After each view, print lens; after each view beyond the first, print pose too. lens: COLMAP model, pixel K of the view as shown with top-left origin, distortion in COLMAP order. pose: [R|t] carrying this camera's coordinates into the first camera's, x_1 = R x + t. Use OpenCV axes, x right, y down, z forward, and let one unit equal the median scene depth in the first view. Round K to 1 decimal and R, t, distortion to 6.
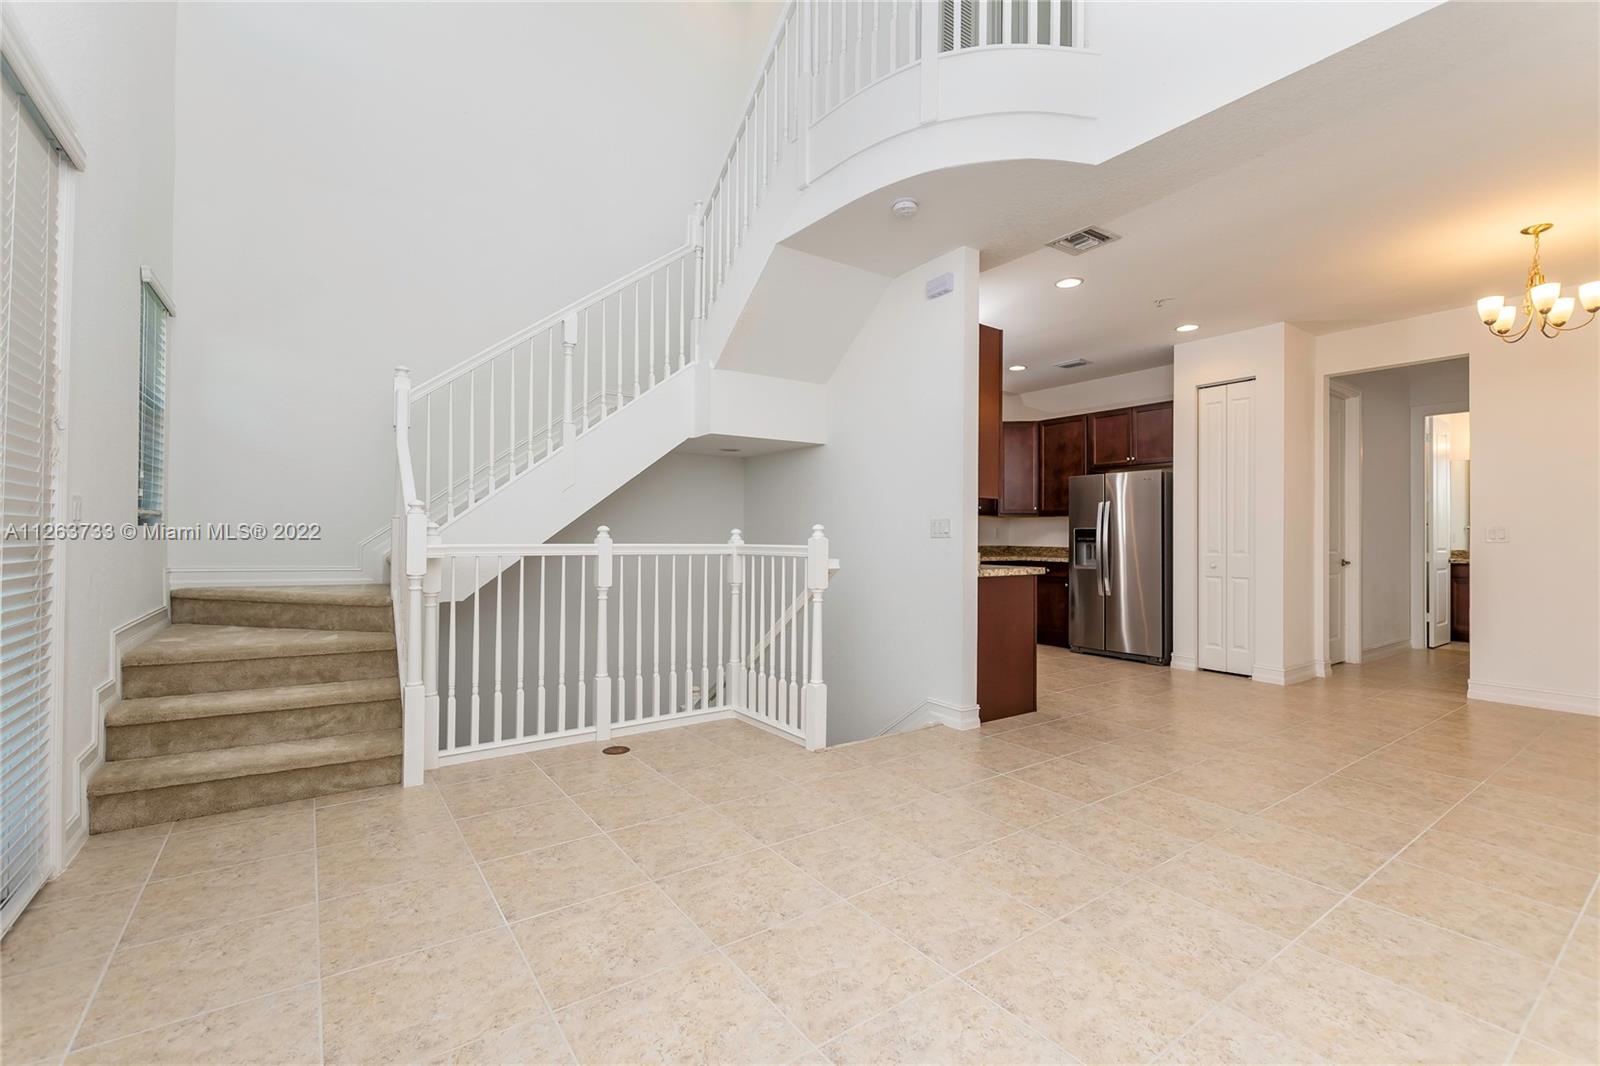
lens RADIAL K [[707.6, 0, 790.3], [0, 707.6, 537.3], [0, 0, 1]] dist [0.002804, -0.000981]
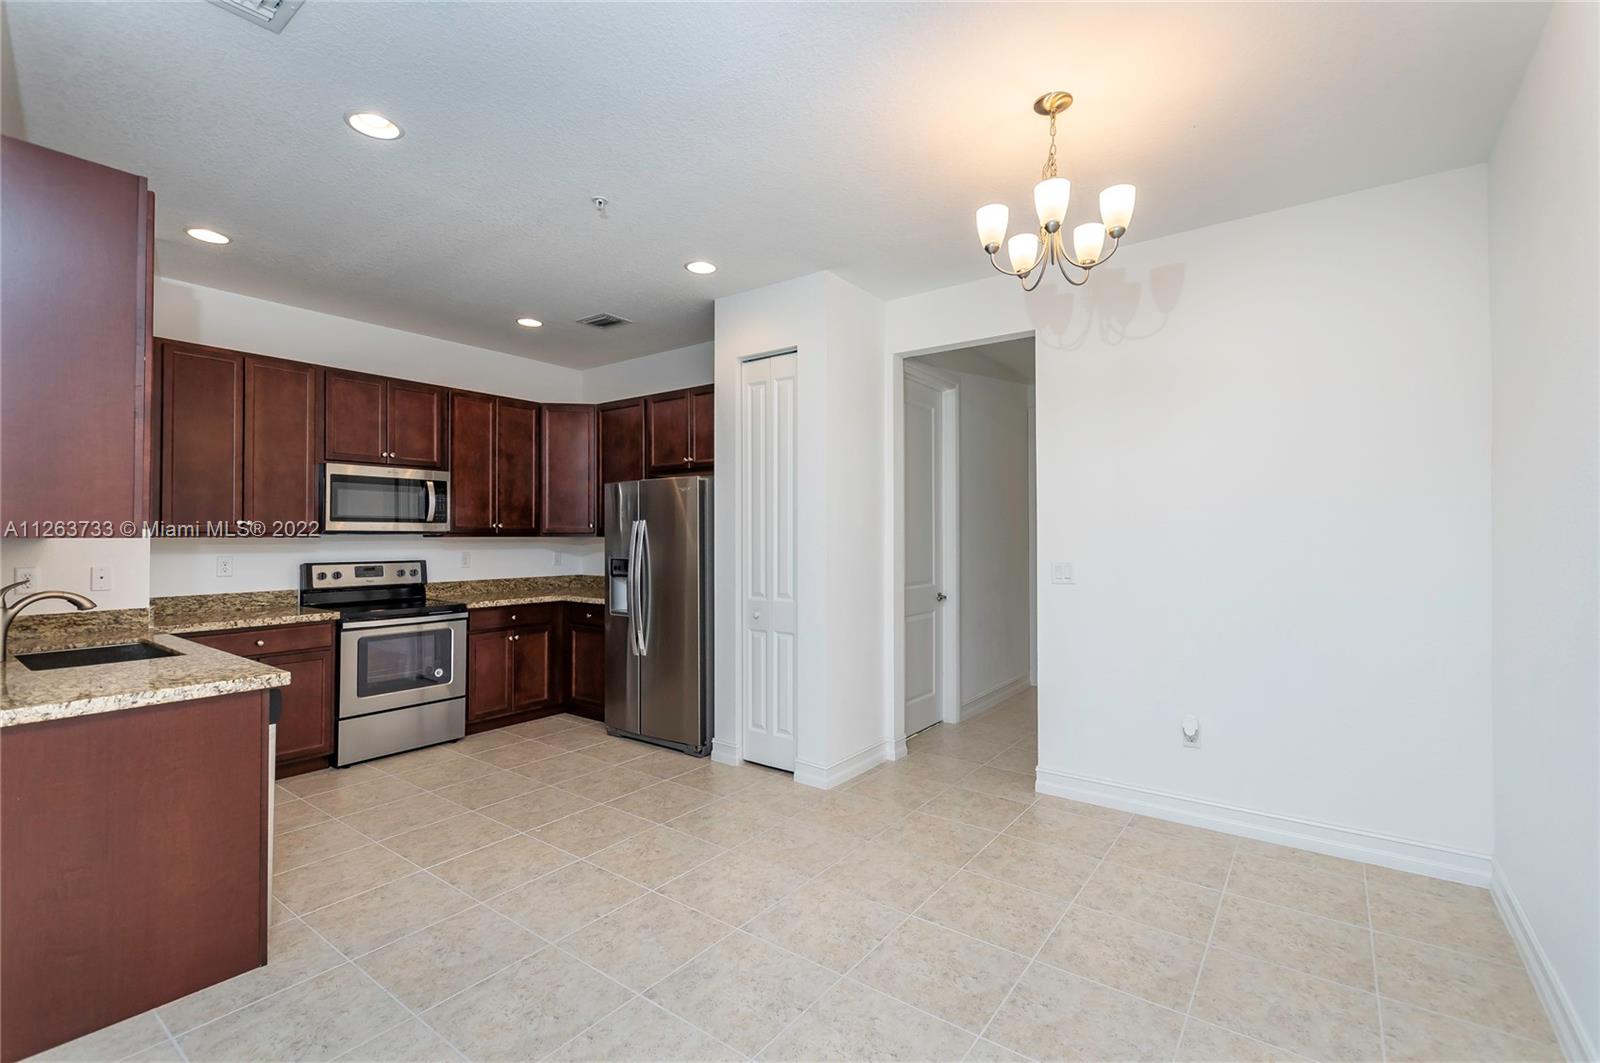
lens RADIAL K [[707.6, 0, 822.7], [0, 707.6, 532.3], [0, 0, 1]] dist [0.002804, -0.000981]
pose [[0.946726, -0.007508, 0.321952, 0.413267], [0.008056, 0.999967, -0.000369, -0.038778], [-0.321939, 0.002943, 0.946756, 0.299856]]
